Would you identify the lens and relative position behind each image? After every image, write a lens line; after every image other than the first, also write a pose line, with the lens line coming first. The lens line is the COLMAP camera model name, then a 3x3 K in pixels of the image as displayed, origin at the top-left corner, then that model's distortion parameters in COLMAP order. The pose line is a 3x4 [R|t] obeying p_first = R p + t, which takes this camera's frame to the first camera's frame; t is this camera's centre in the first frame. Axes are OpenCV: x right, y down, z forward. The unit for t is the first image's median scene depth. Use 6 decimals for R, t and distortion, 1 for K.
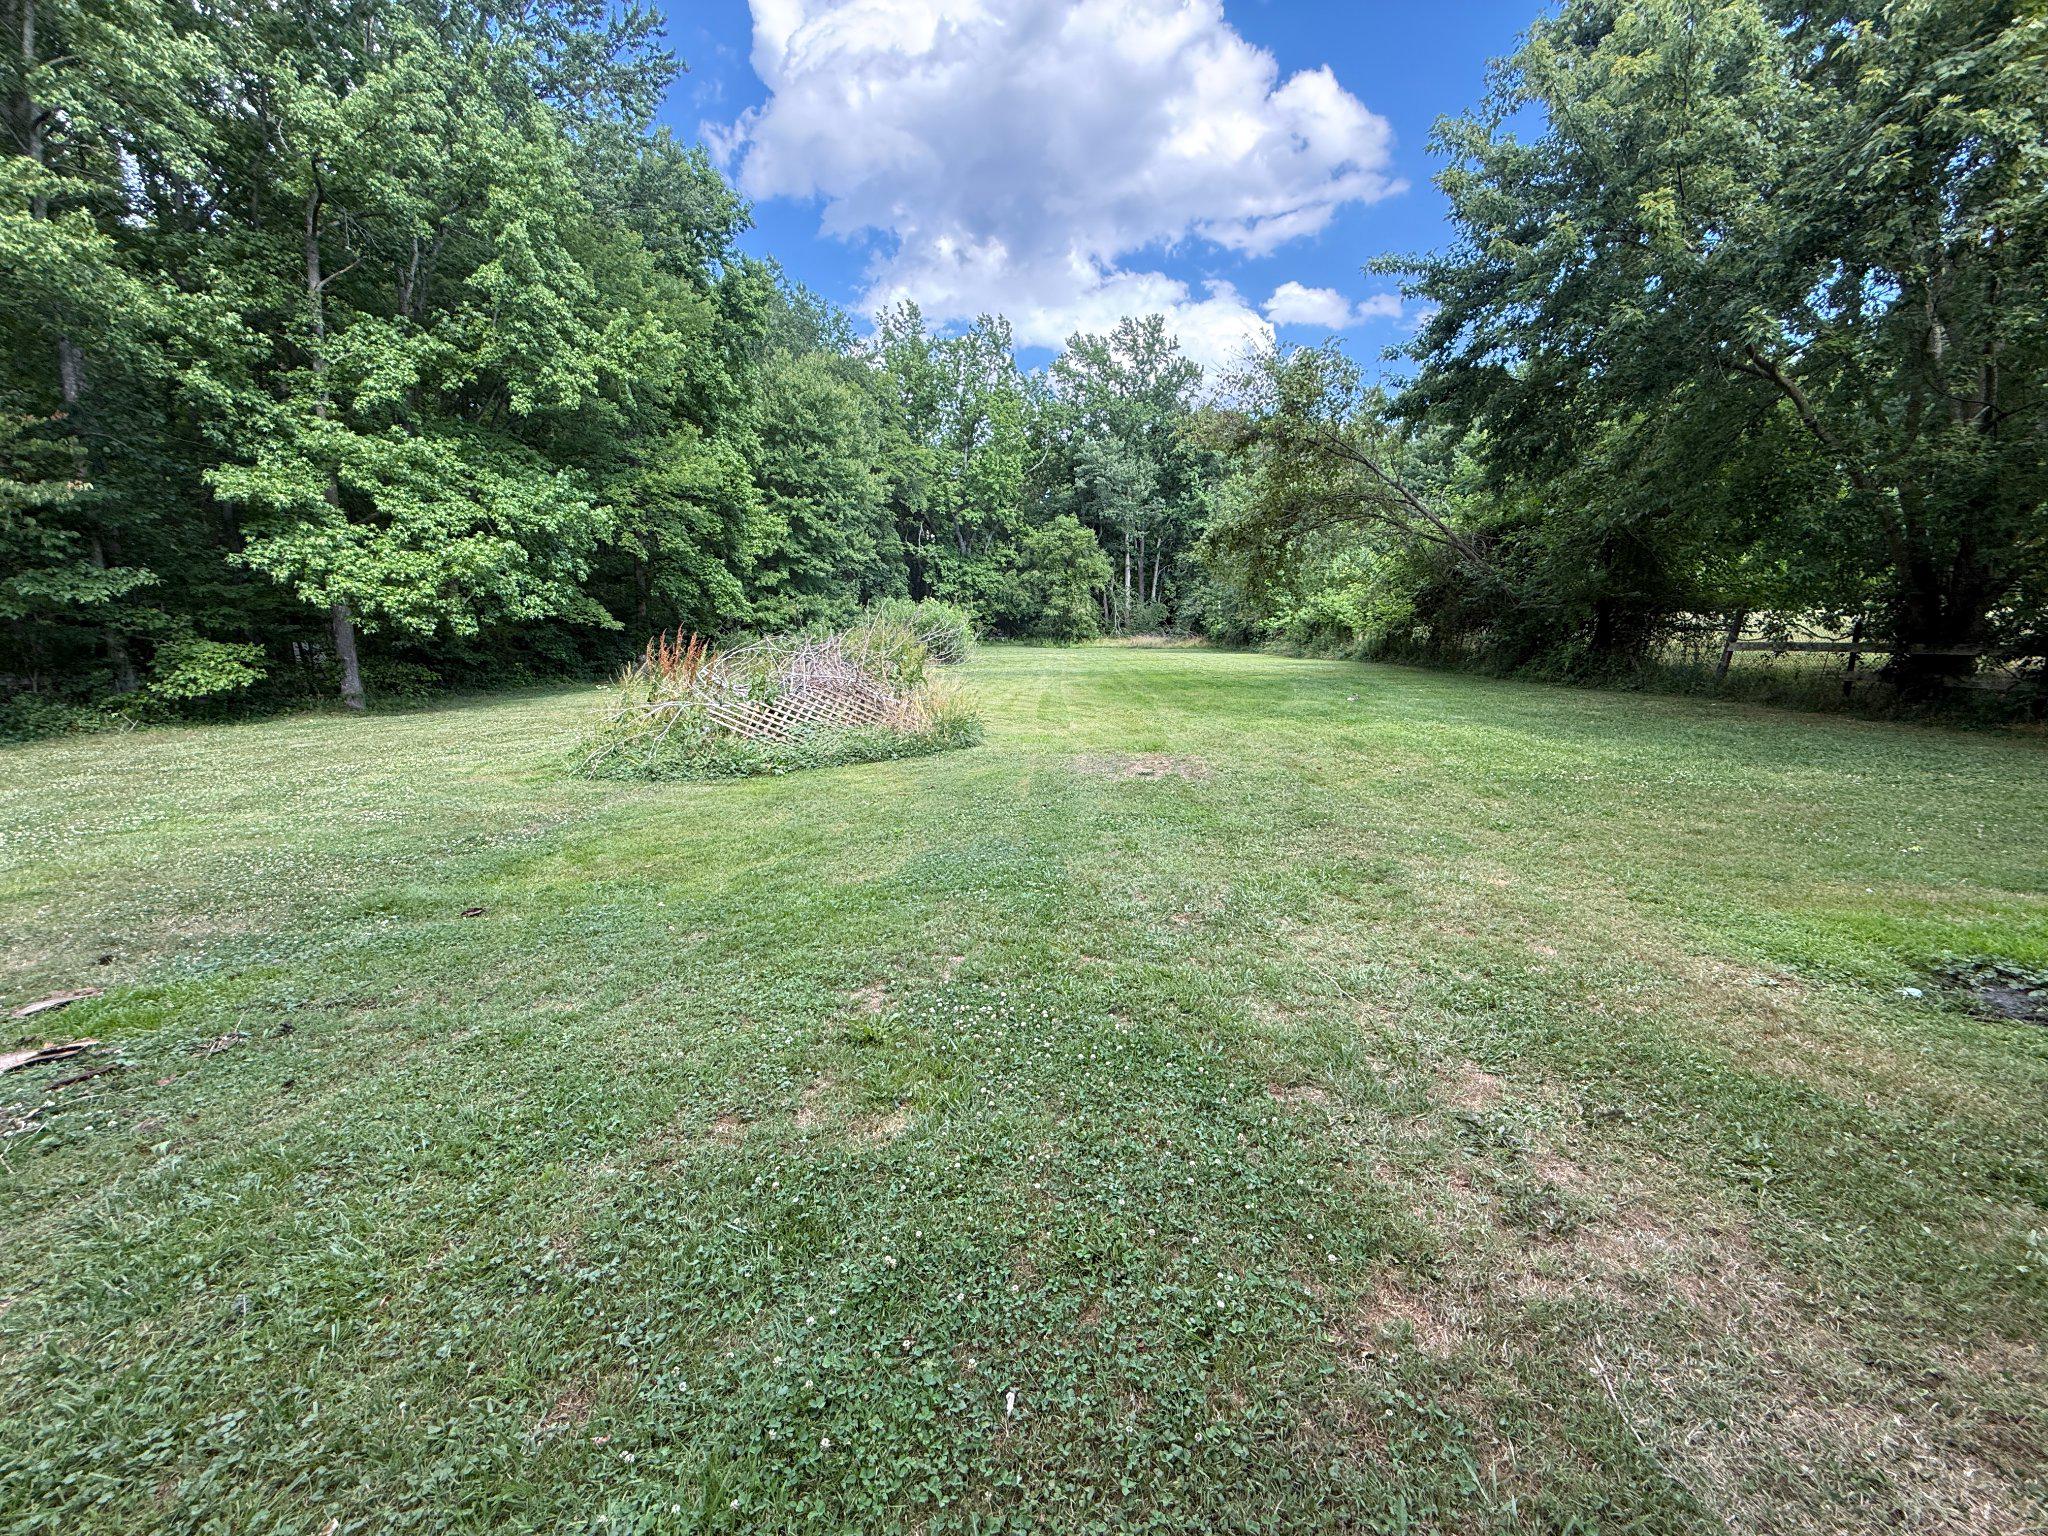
lens RADIAL K [[828.0, 0, 1032.8], [0, 828.0, 784.5], [0, 0, 1]] dist [0.001084, 0.000304]
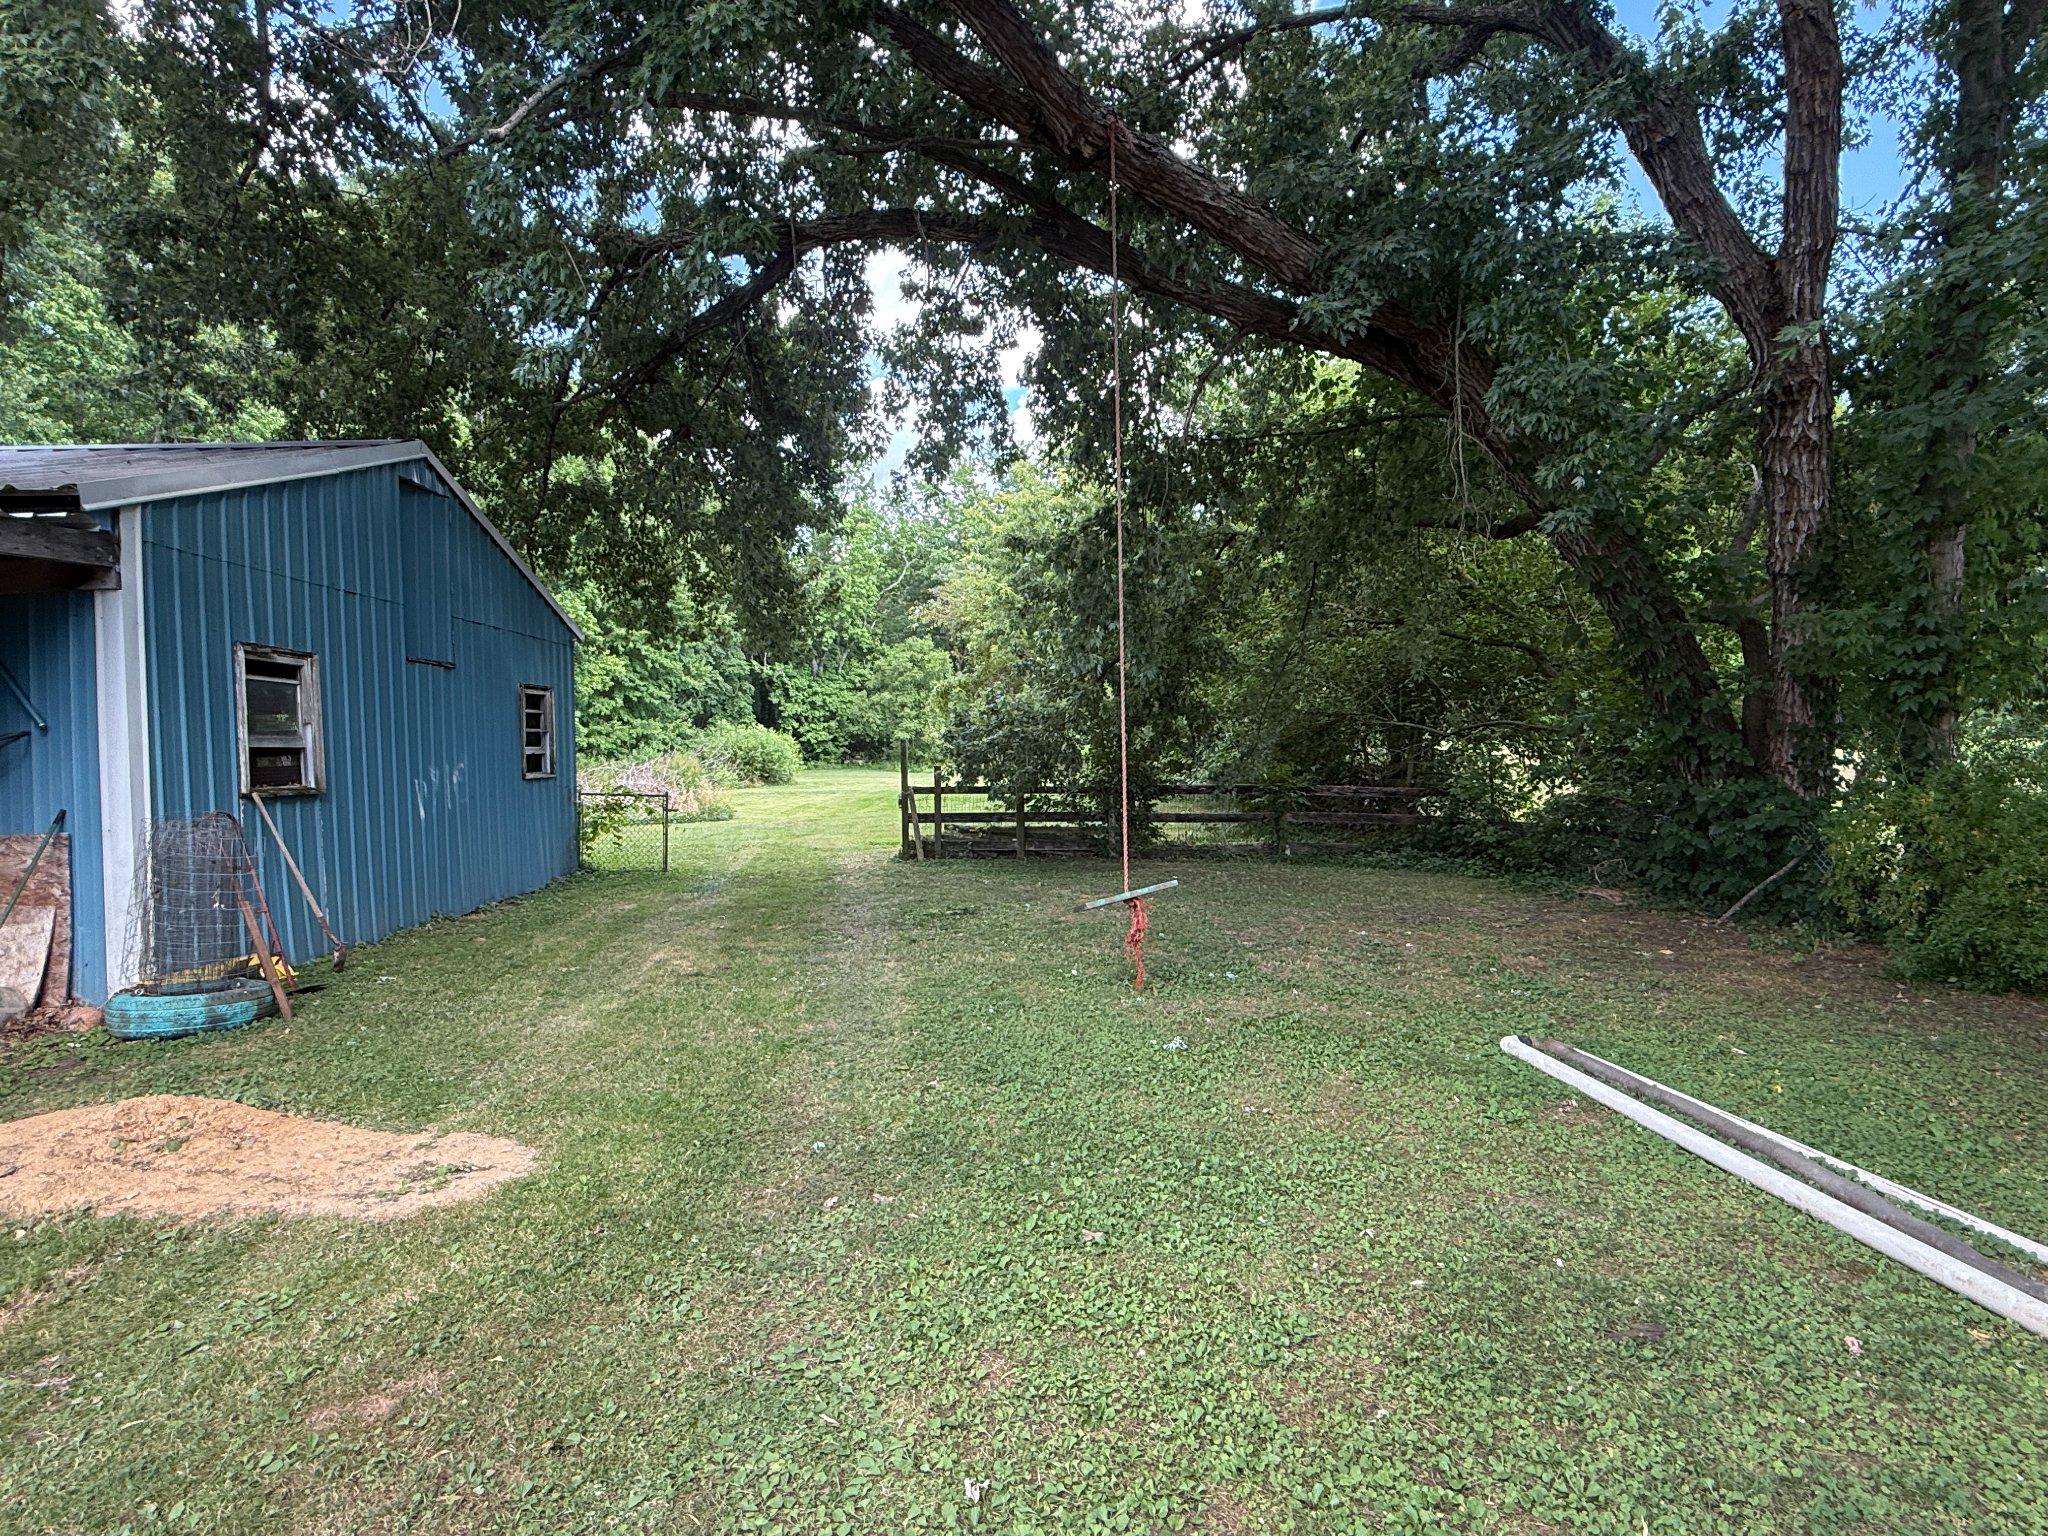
lens RADIAL K [[1089.0, 0, 1038.1], [0, 1089.0, 761.8], [0, 0, 1]] dist [-0.000780, -0.002459]
pose [[0.996153, 0.003517, 0.087565, 0.067958], [0.011606, 0.985098, -0.171600, 0.039976], [-0.086864, 0.171956, 0.981267, -0.241499]]
